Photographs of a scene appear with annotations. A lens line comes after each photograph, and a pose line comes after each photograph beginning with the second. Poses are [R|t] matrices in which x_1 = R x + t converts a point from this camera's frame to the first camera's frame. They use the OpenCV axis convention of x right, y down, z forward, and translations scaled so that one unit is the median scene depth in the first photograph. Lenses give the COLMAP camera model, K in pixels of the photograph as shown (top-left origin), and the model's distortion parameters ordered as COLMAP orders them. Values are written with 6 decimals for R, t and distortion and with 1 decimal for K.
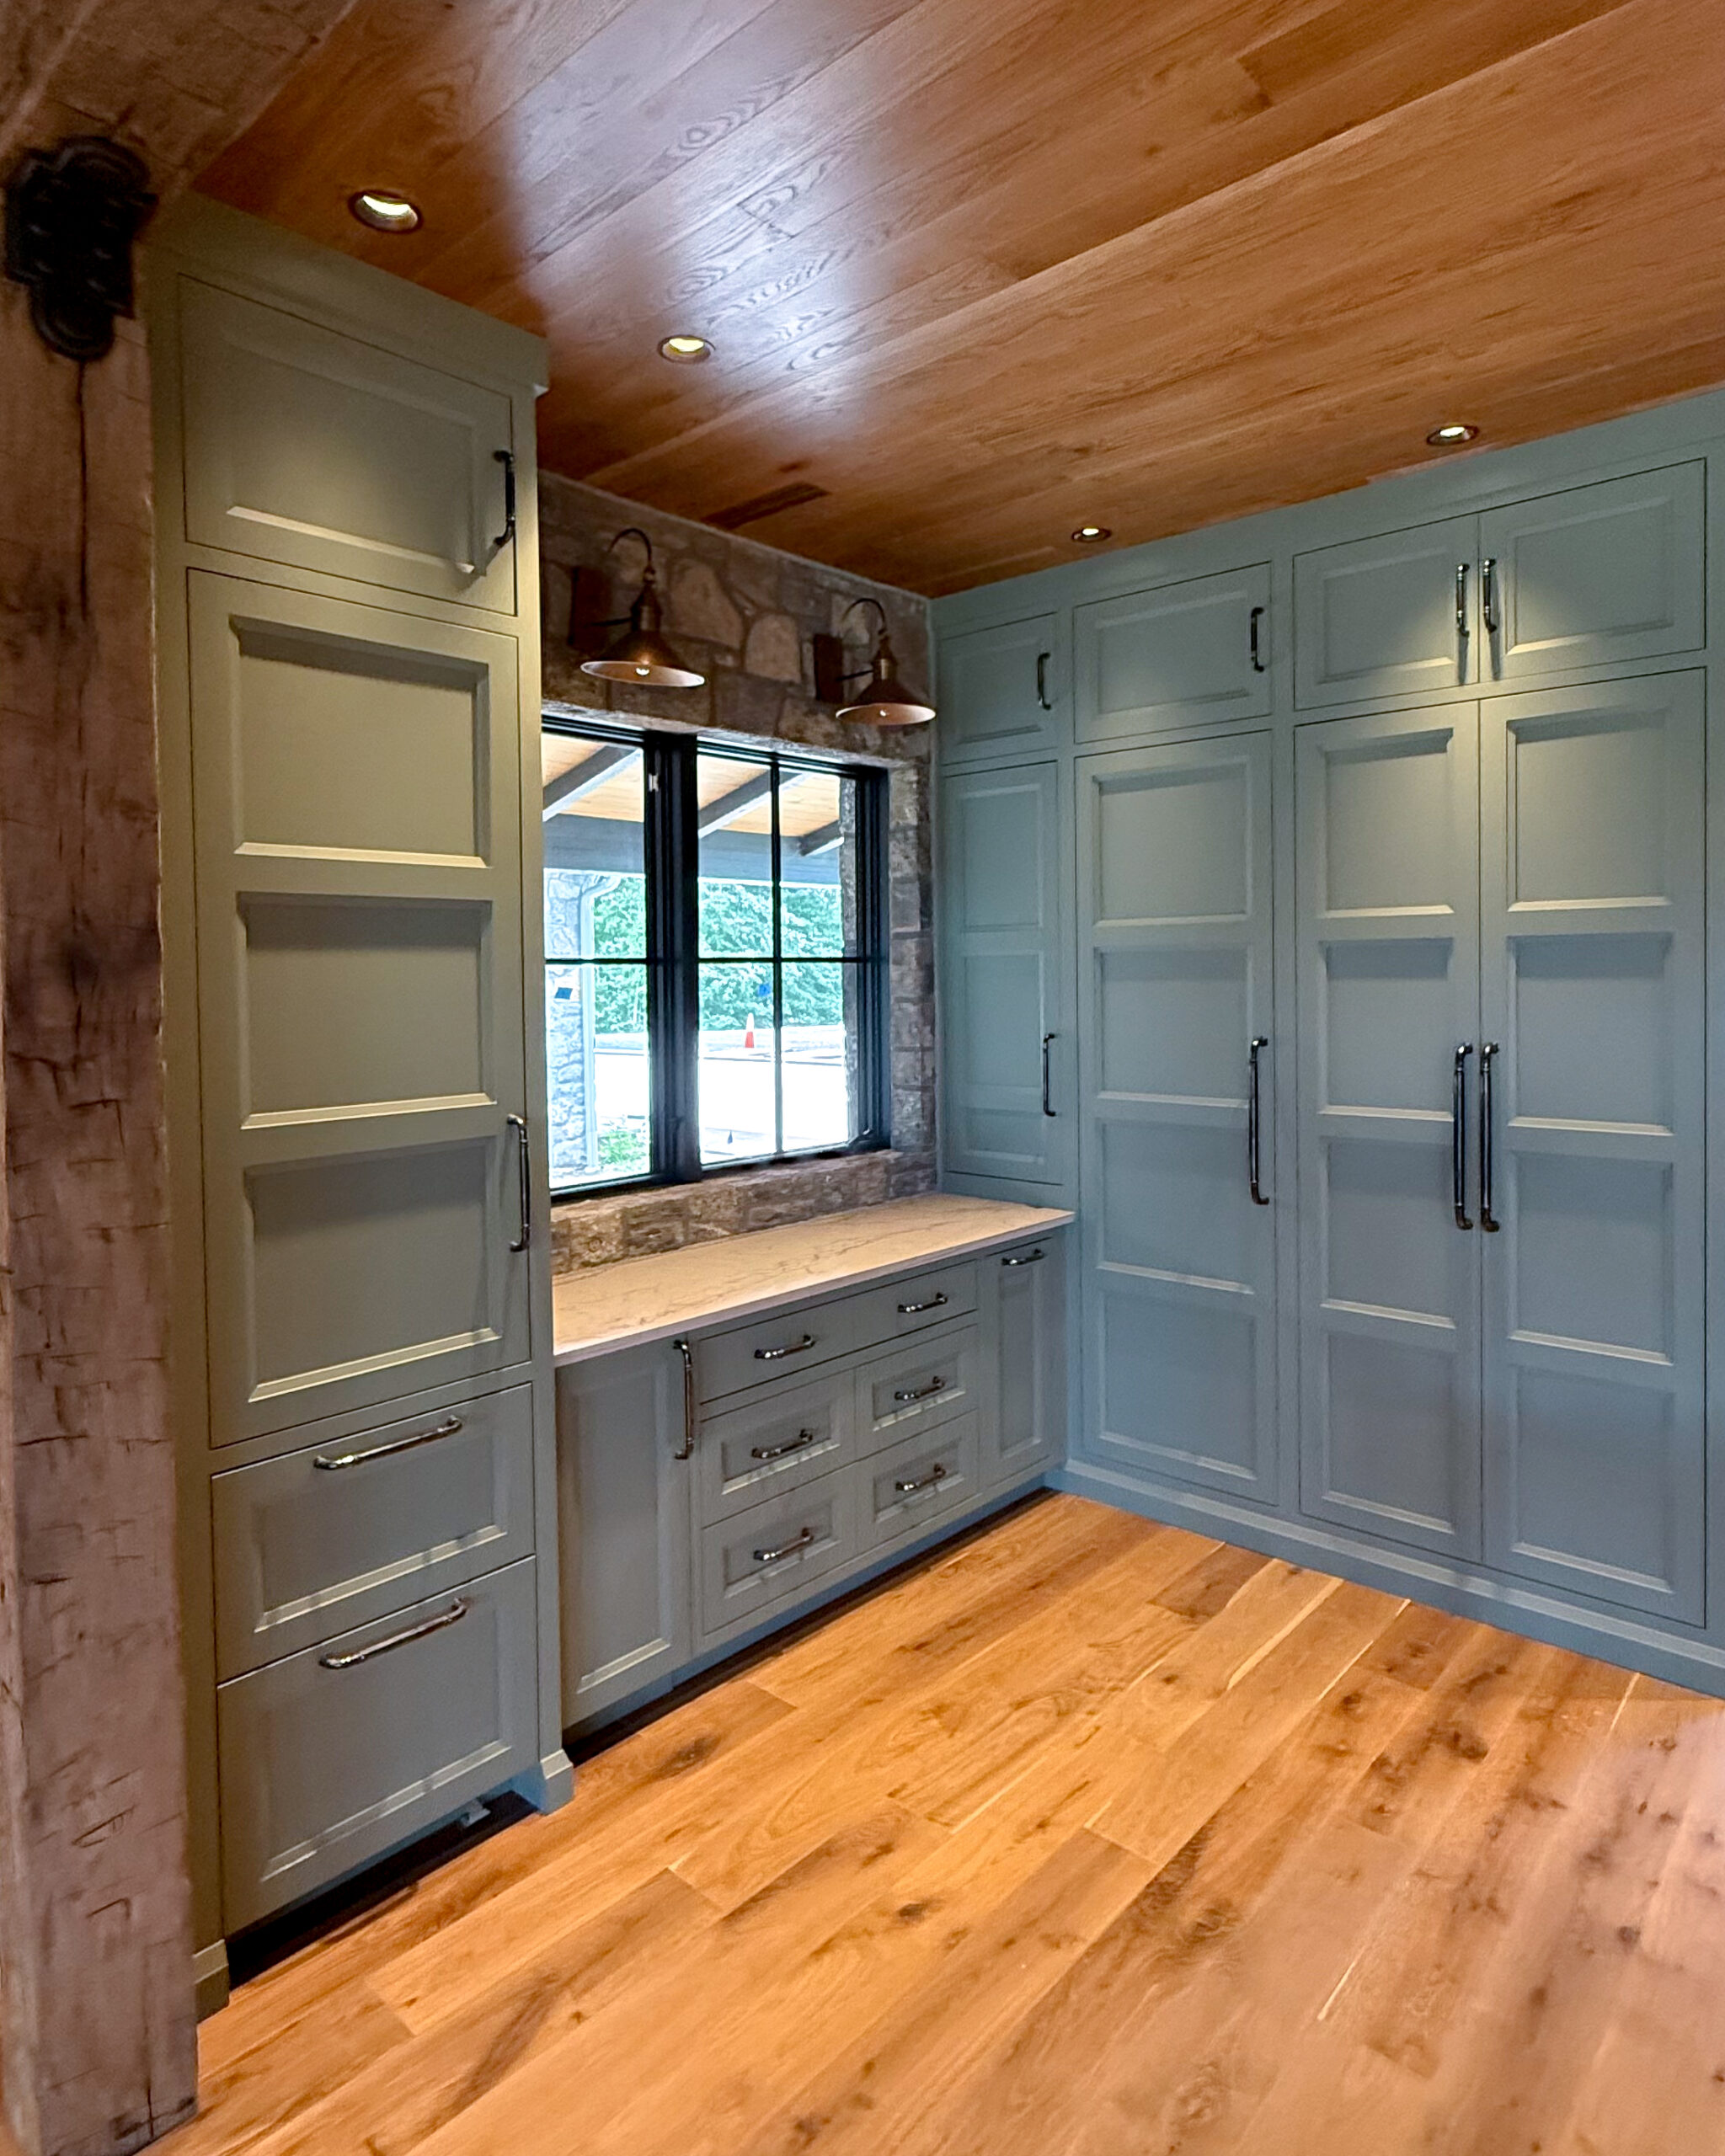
lens RADIAL K [[1265.8, 0, 884.8], [0, 1265.8, 992.4], [0, 0, 1]] dist [0.000402, 0.001815]
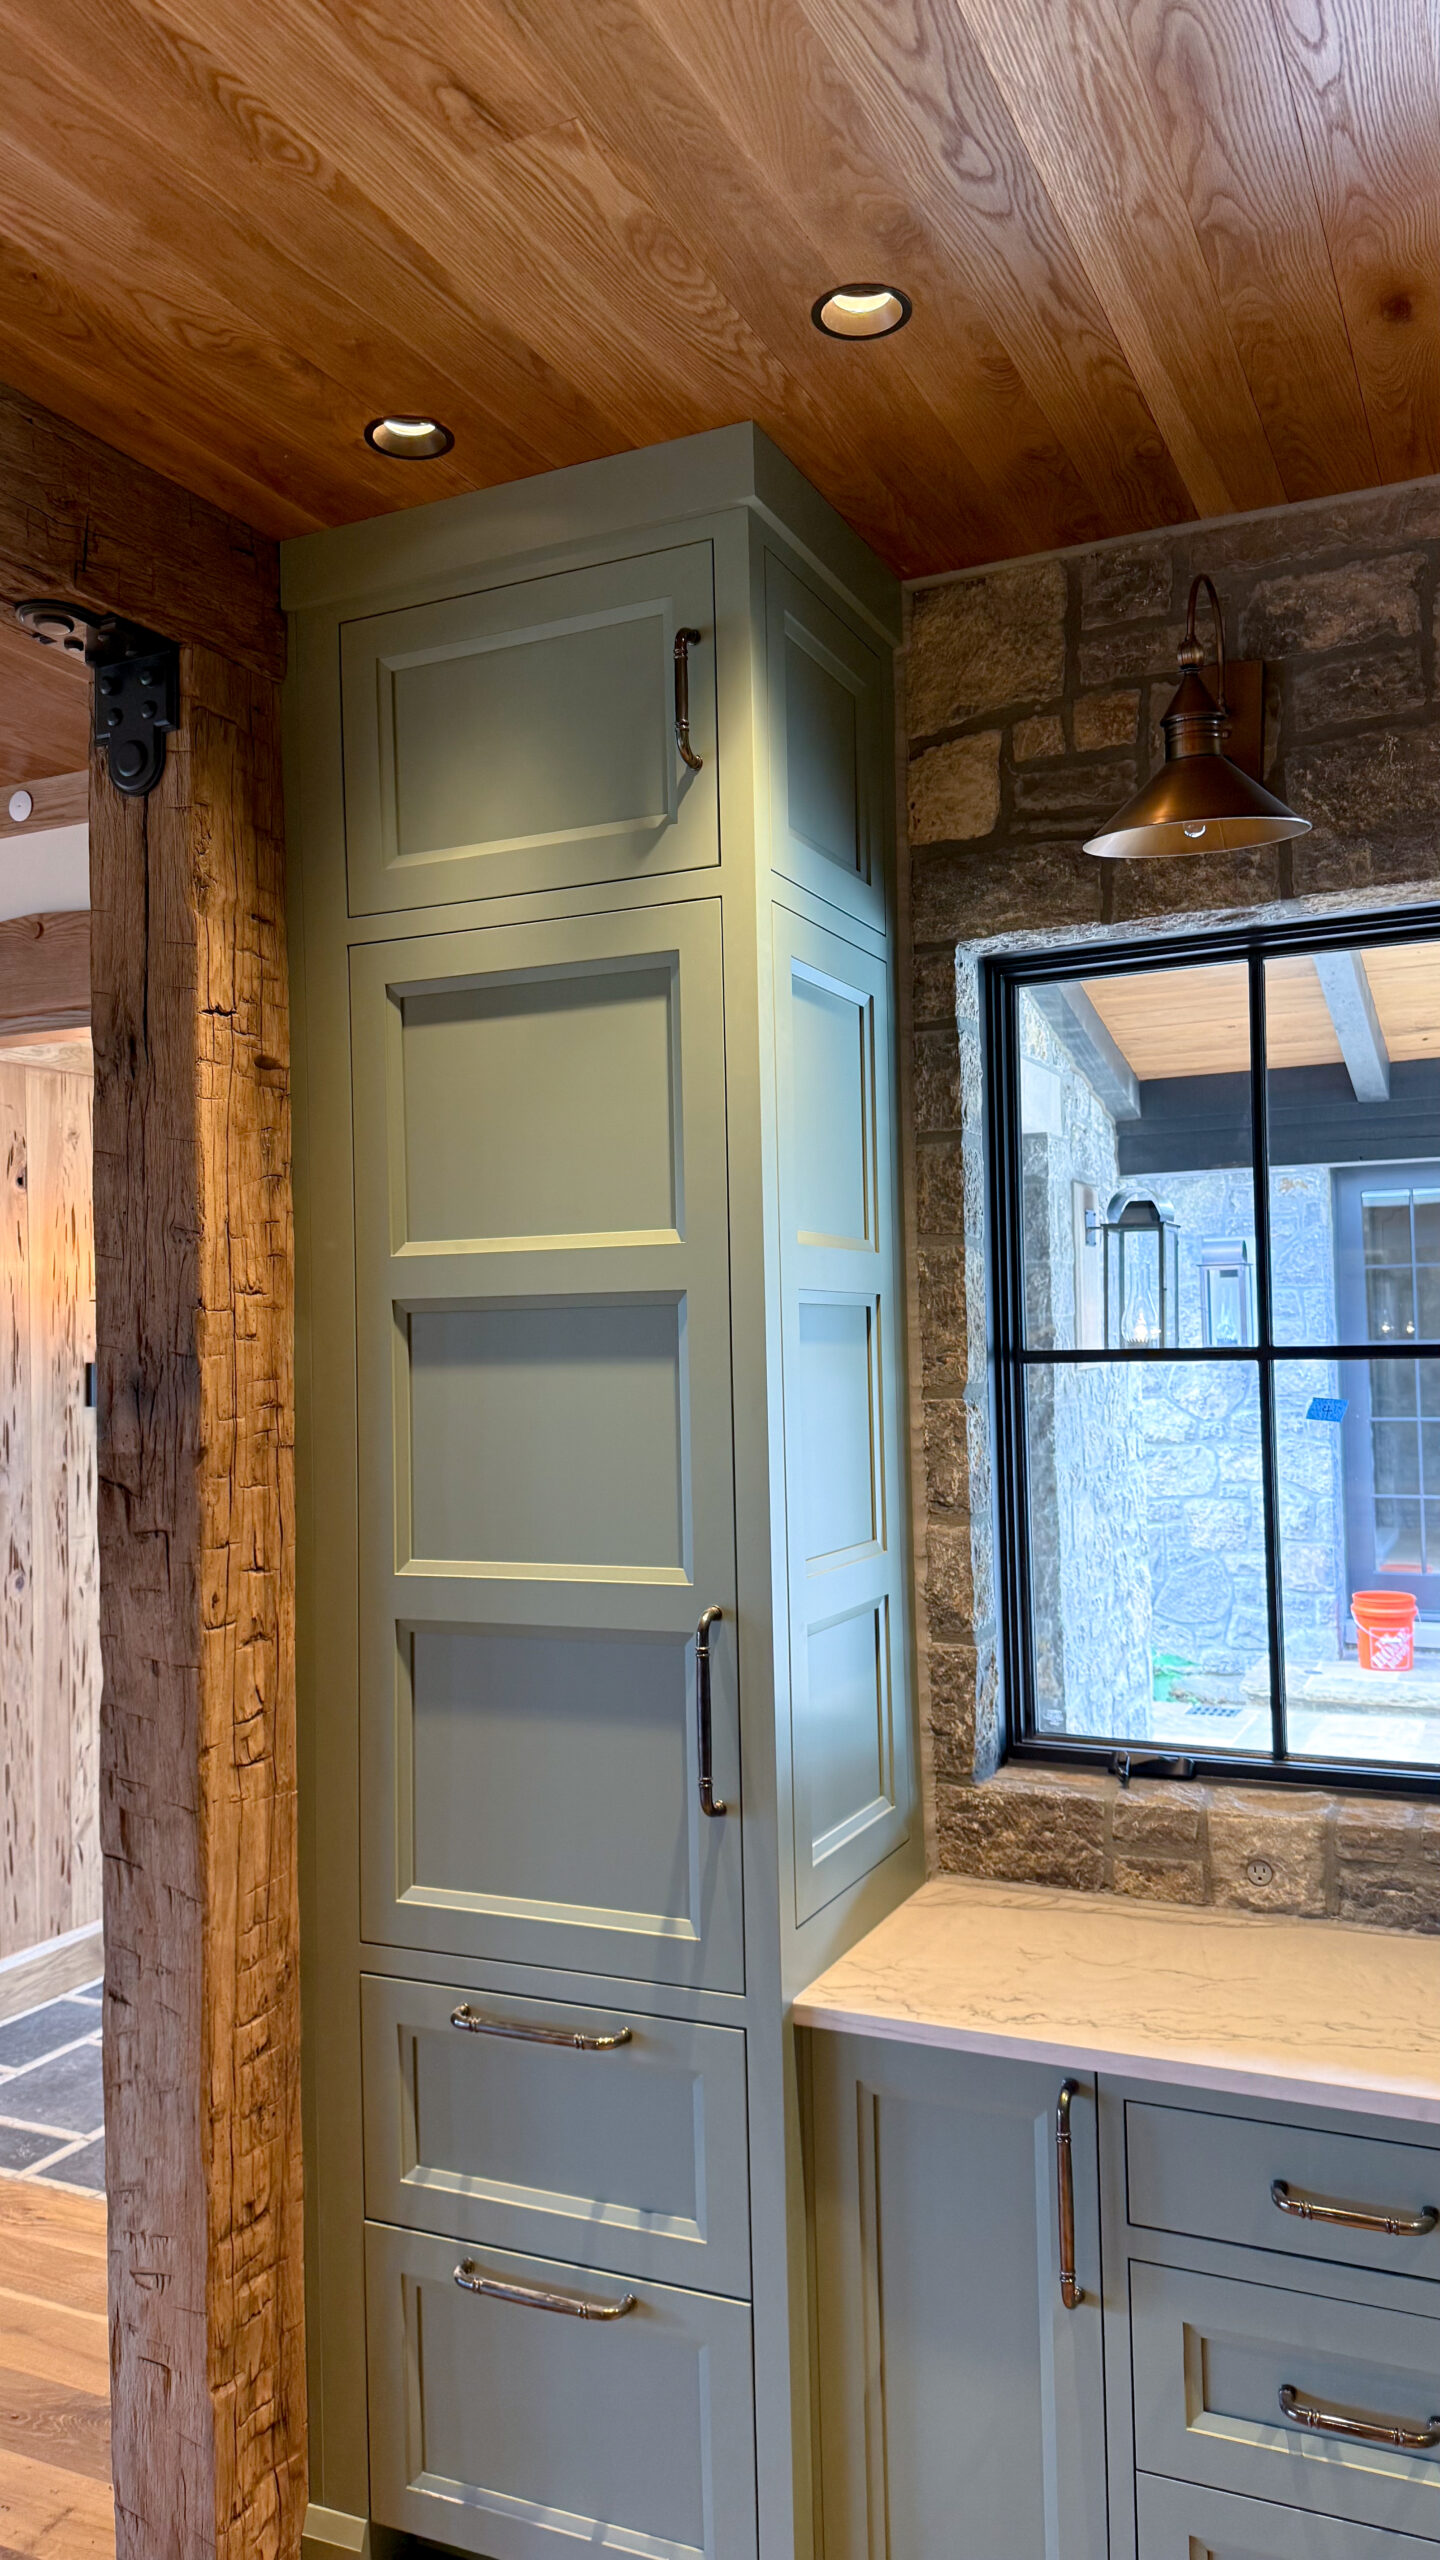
lens RADIAL K [[1830.7, 0, 720.0], [0, 1830.7, 1280.0], [0, 0, 1]] dist [0.062429, -0.080436]
pose [[0.286887, -0.019738, -0.957761, 0.456717], [0.002280, 0.999799, -0.019922, -0.041169], [0.957962, 0.003532, 0.286875, 0.518280]]
